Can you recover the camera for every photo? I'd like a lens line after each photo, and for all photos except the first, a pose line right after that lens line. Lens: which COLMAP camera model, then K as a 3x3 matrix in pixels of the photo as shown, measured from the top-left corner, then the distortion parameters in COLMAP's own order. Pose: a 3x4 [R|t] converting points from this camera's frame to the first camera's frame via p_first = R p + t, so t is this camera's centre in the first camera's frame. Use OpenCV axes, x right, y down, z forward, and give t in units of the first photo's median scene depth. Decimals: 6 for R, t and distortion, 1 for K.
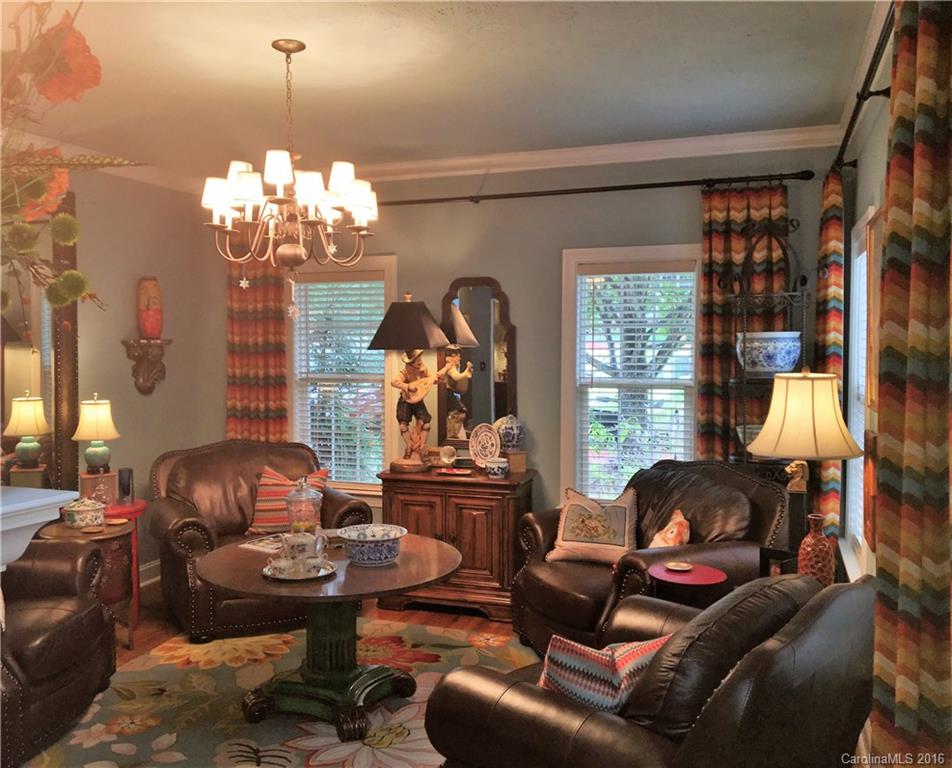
lens RADIAL K [[840.6, 0, 476.5], [0, 840.6, 385.7], [0, 0, 1]] dist [0.032894, -0.005369]
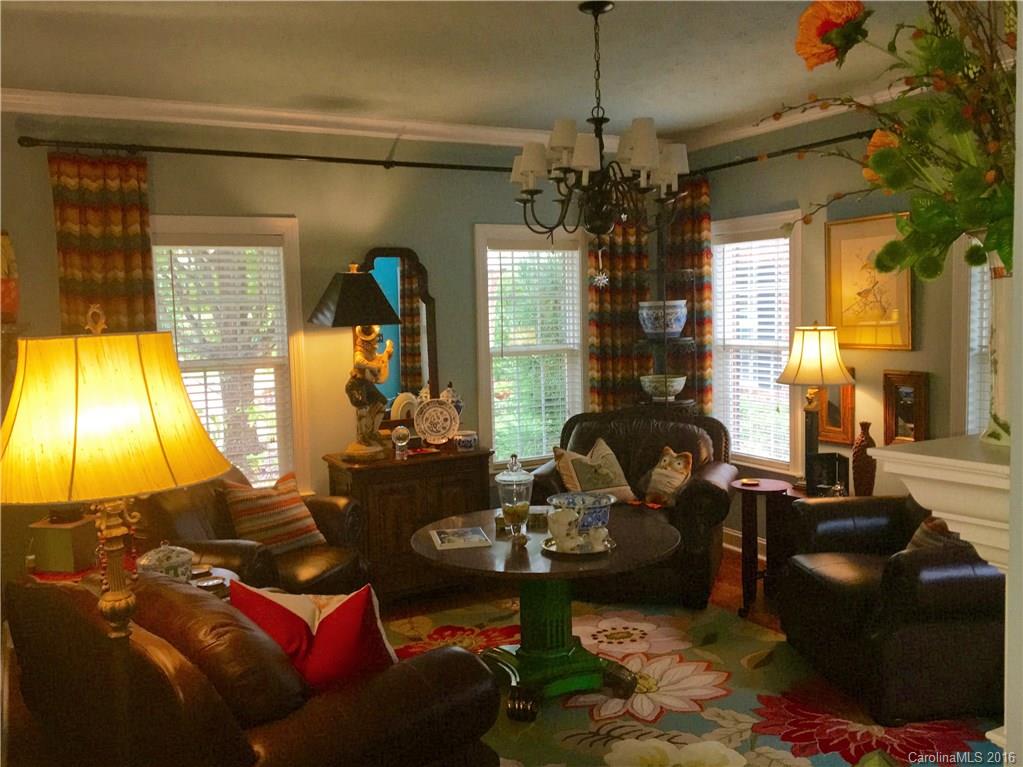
lens RADIAL K [[870.3, 0, 511.9], [0, 870.3, 379.8], [0, 0, 1]] dist [0.047703, -0.052460]
pose [[0.672917, -0.074567, 0.735950, -0.662801], [0.065567, 0.997003, 0.041065, -0.012204], [-0.736806, 0.020621, 0.675790, 0.247156]]
